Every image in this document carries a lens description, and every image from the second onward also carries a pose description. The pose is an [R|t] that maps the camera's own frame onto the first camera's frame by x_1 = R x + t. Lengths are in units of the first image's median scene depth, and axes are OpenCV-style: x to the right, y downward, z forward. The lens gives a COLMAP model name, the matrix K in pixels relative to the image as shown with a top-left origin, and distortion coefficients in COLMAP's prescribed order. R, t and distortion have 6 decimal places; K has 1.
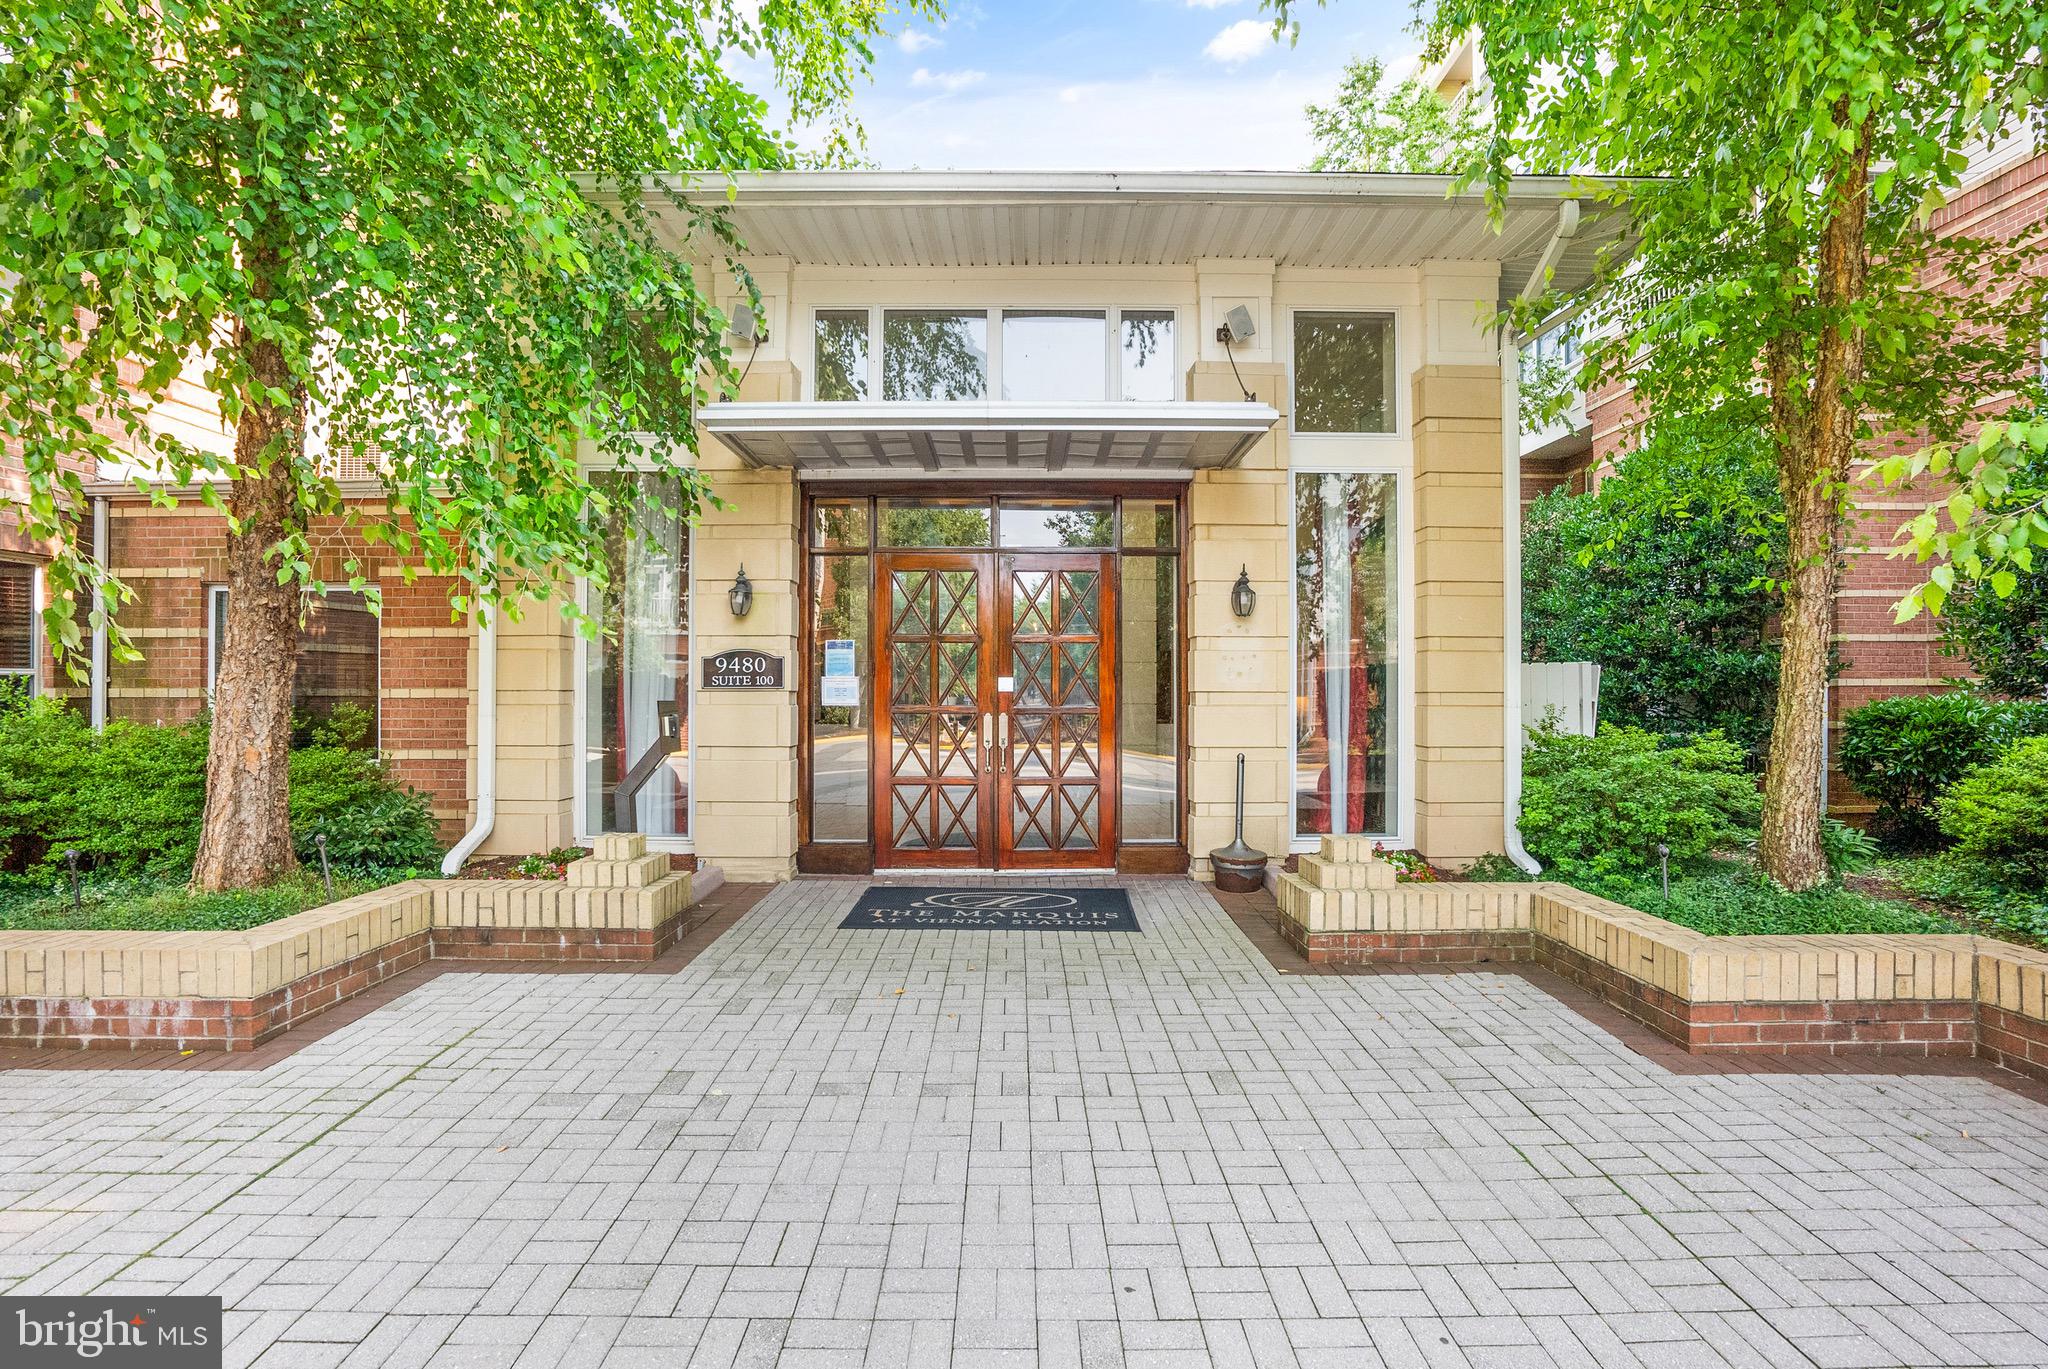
lens RADIAL K [[936.3, 0, 927.3], [0, 936.3, 690.0], [0, 0, 1]] dist [0.000487, 0.000341]
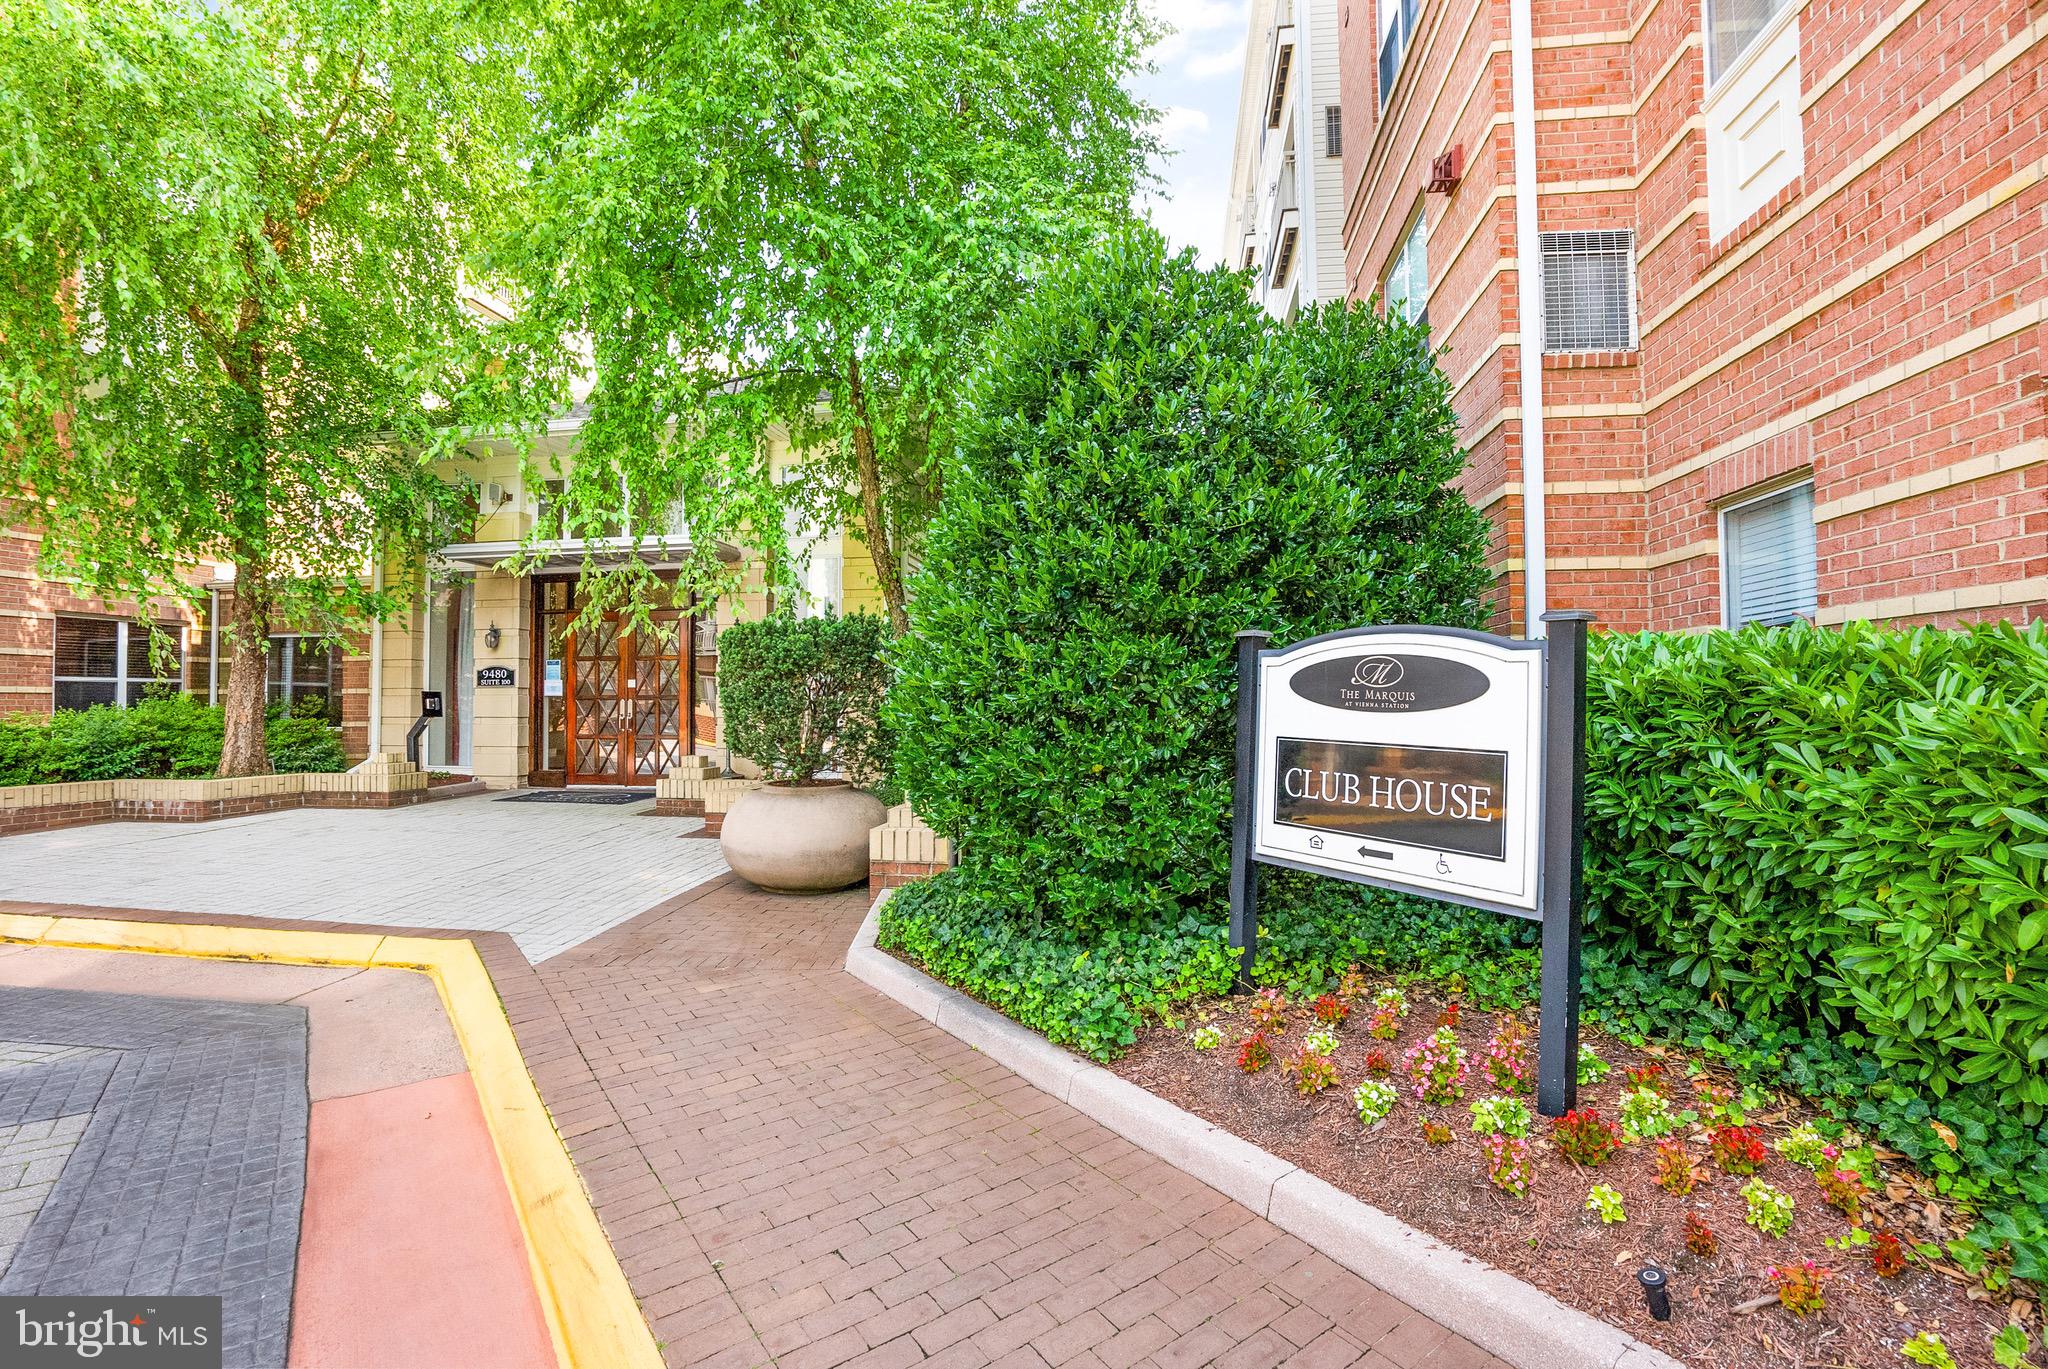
lens RADIAL K [[962.2, 0, 991.4], [0, 962.2, 689.9], [0, 0, 1]] dist [-0.012487, -0.000319]
pose [[0.989752, -0.005022, -0.142709, 1.080815], [0.002783, 0.999870, -0.015888, 0.039550], [0.142770, 0.015328, 0.989637, -0.780299]]
